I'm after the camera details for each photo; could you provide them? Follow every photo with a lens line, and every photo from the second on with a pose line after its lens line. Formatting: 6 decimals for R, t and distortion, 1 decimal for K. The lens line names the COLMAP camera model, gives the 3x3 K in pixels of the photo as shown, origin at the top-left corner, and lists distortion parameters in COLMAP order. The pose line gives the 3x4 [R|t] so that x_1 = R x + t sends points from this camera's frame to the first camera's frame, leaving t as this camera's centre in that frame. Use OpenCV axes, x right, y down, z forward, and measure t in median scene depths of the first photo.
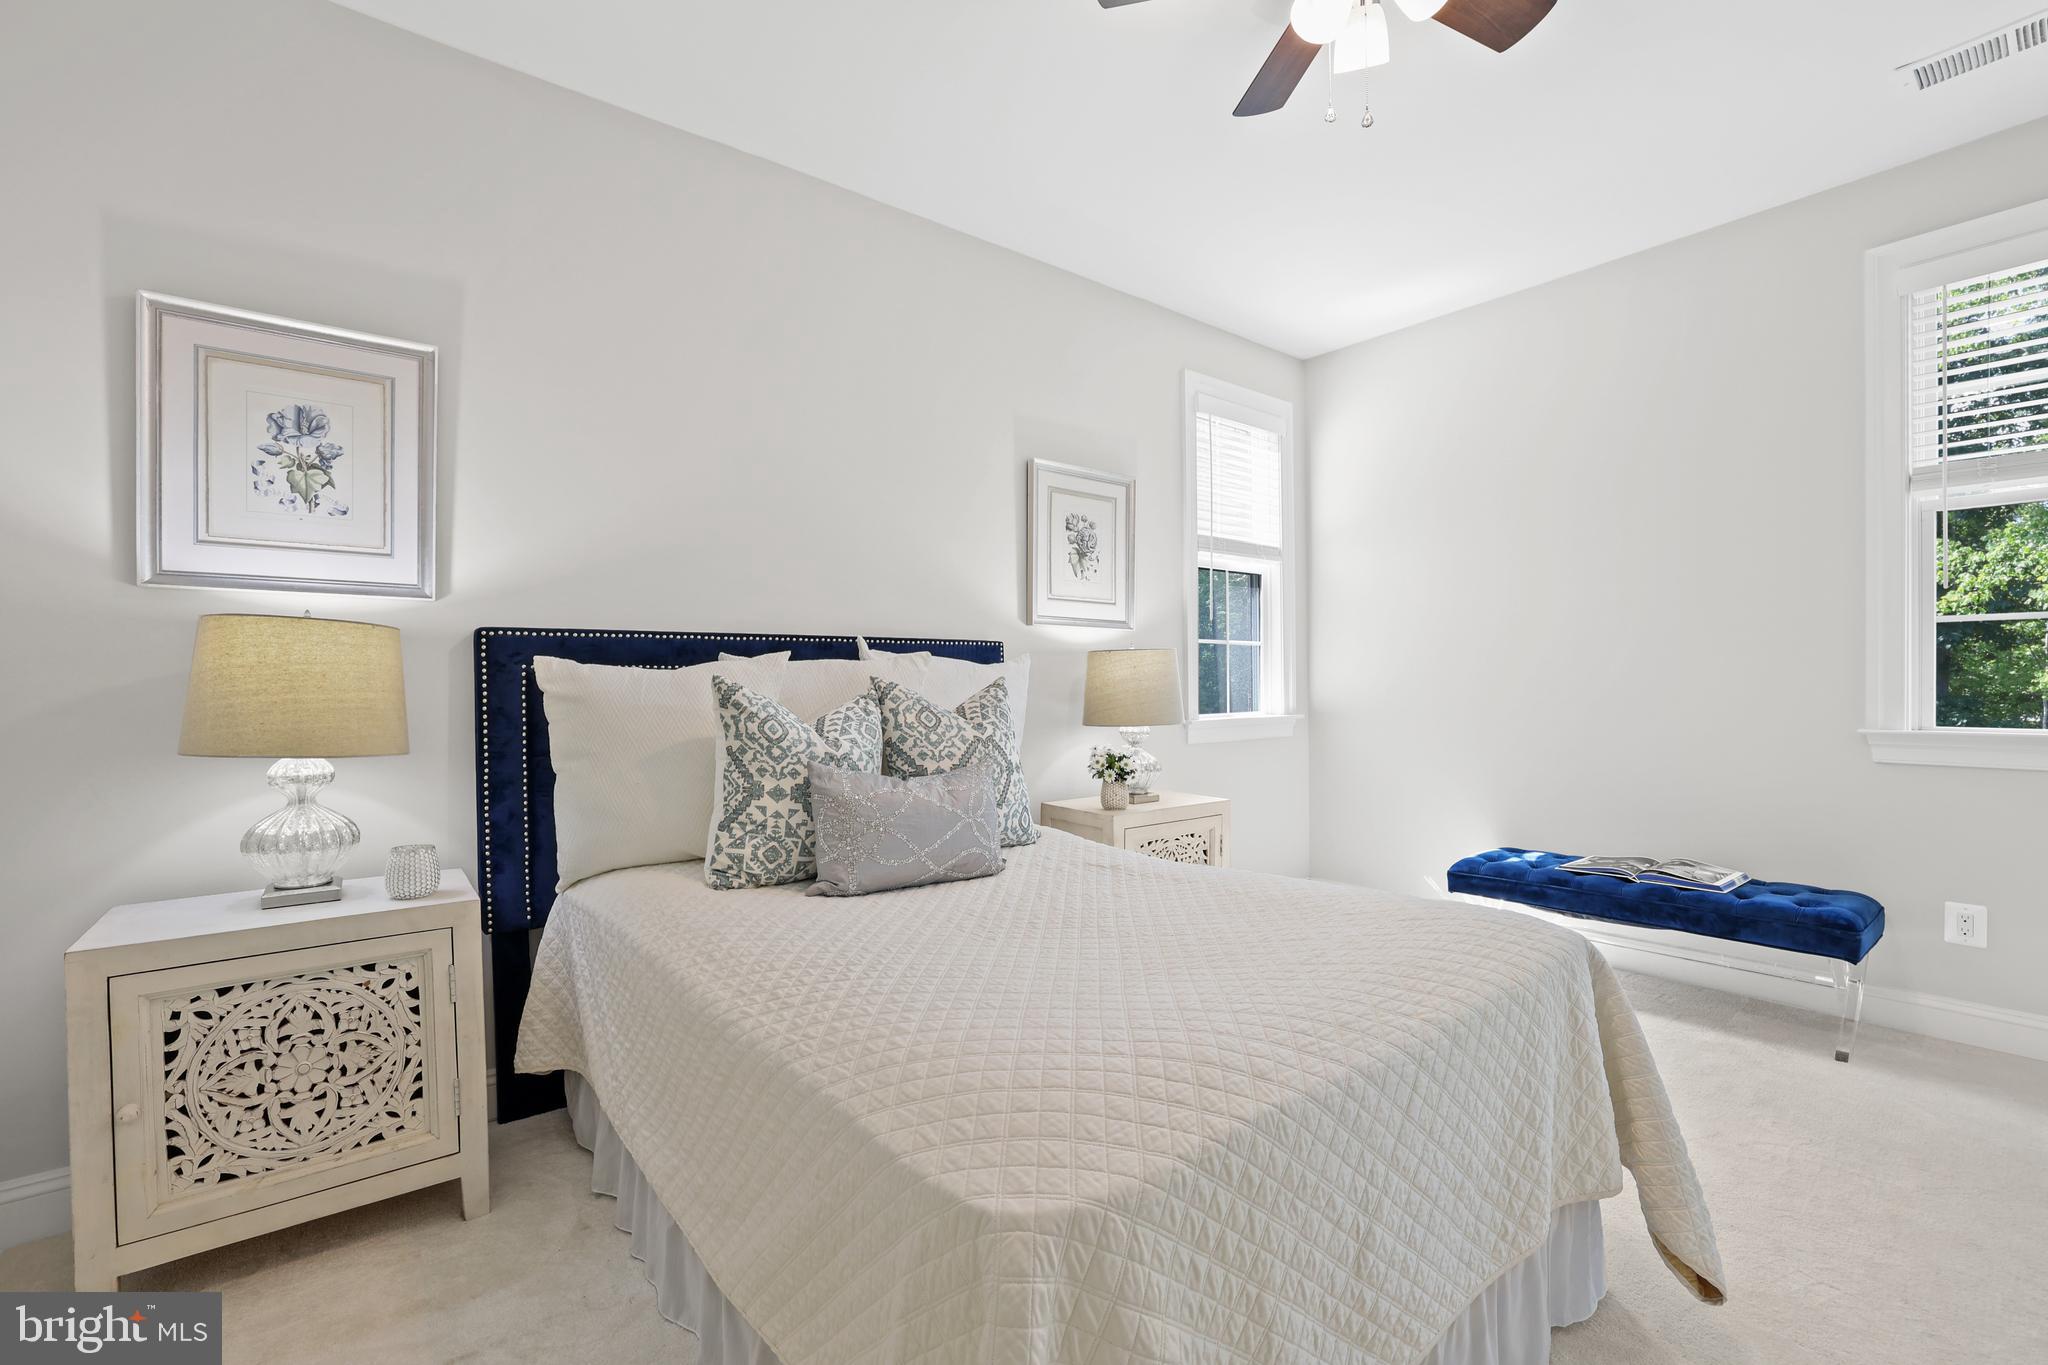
lens RADIAL K [[885.3, 0, 1042.0], [0, 885.3, 693.2], [0, 0, 1]] dist [-0.034910, 0.010698]
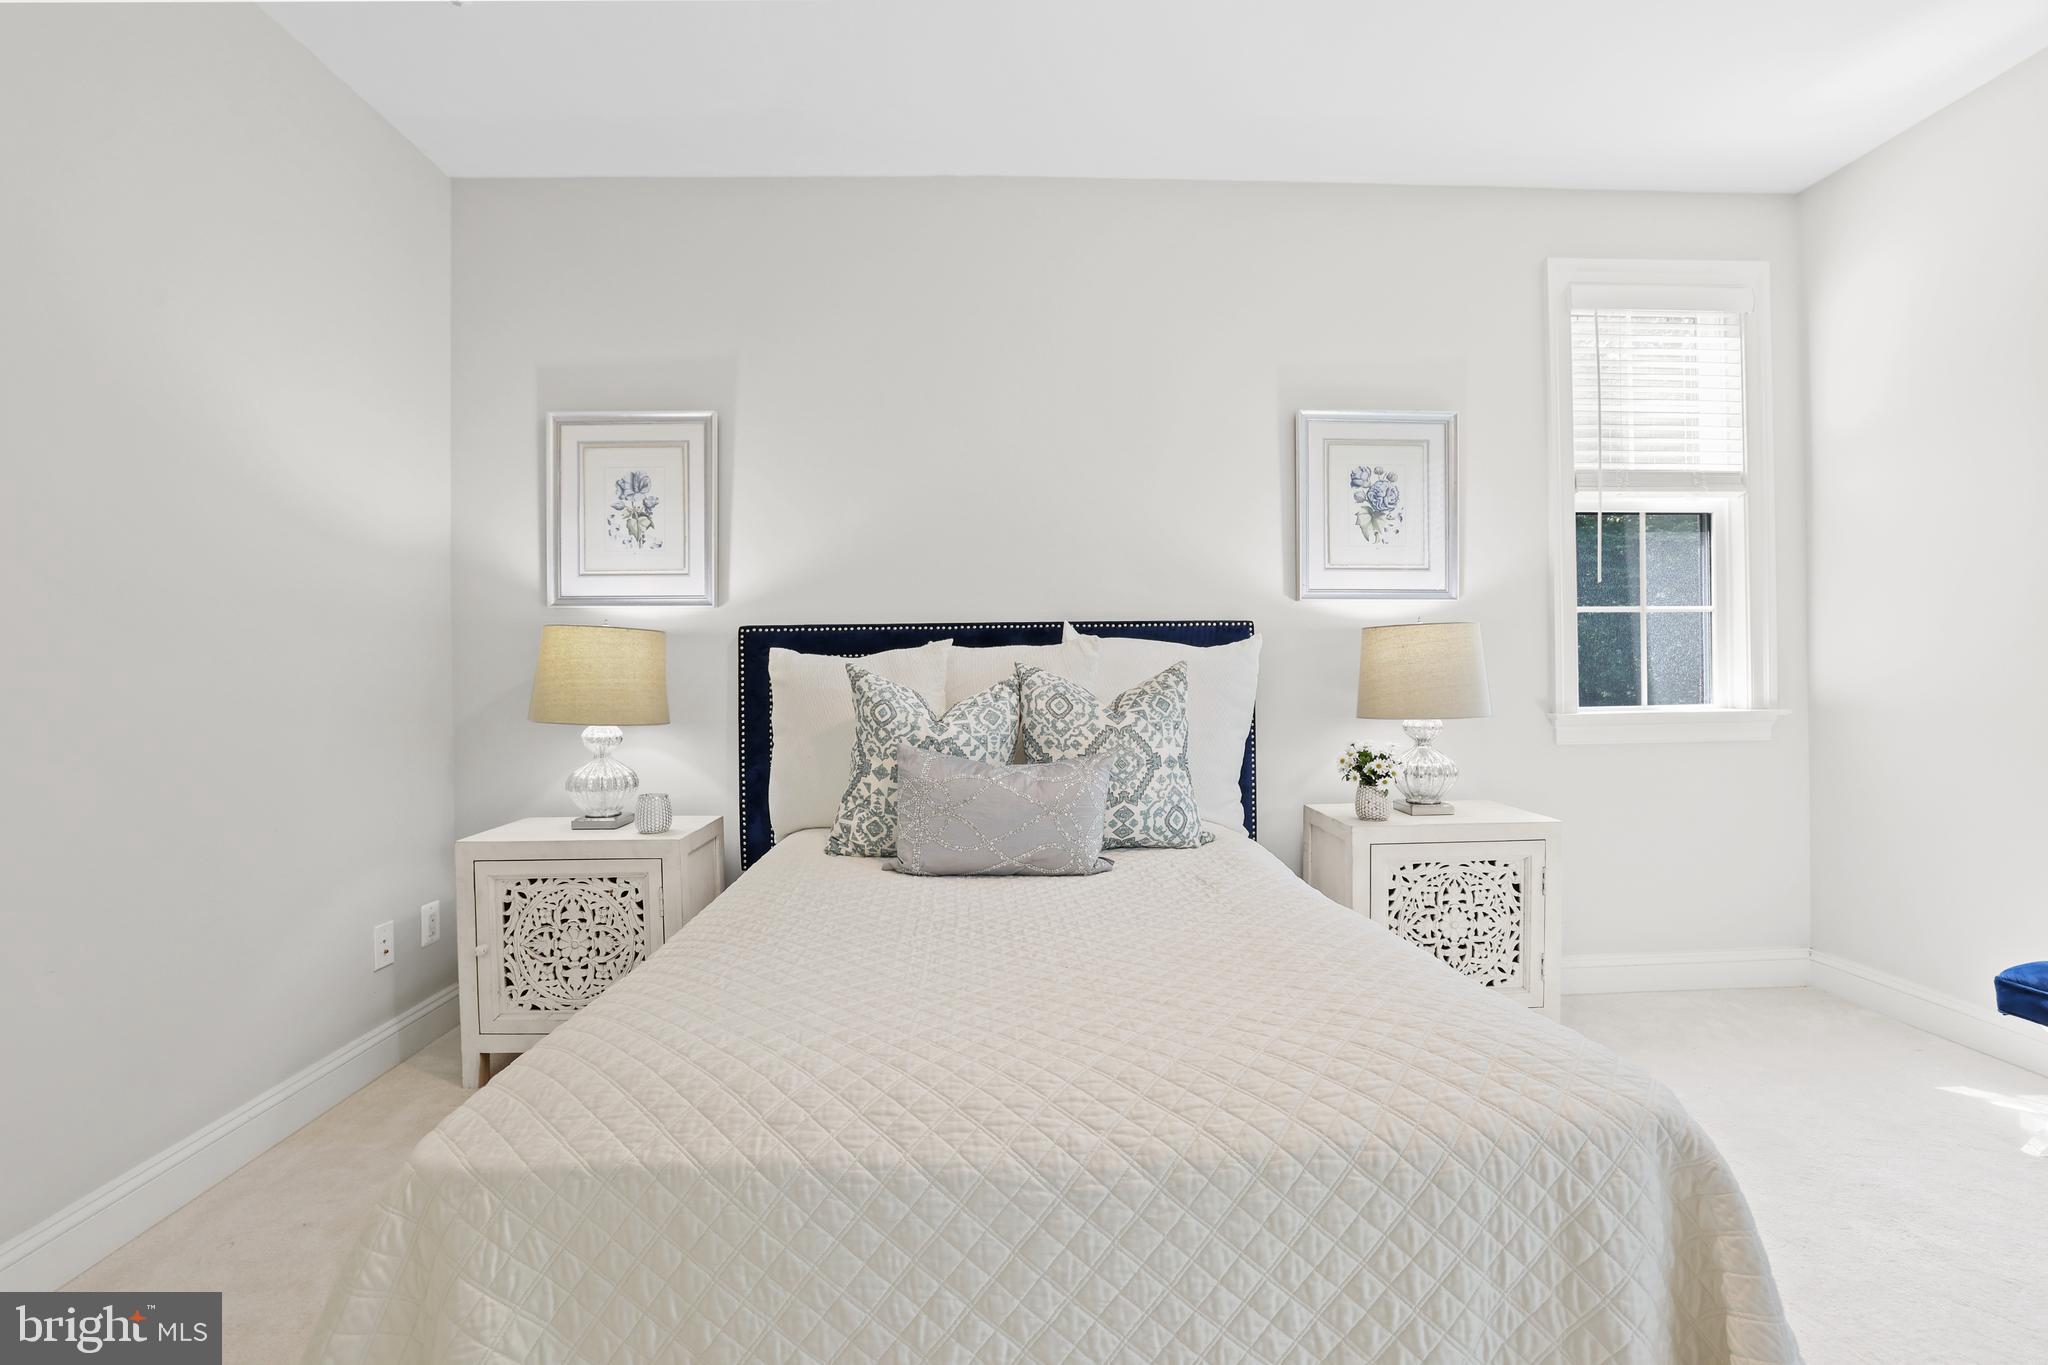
lens RADIAL K [[885.3, 0, 1013.4], [0, 885.3, 673.5], [0, 0, 1]] dist [-0.034910, 0.010698]
pose [[0.806334, -0.001089, -0.591460, 0.442292], [-0.000438, 0.999997, -0.002438, -0.004342], [0.591460, 0.002225, 0.806331, 0.207914]]
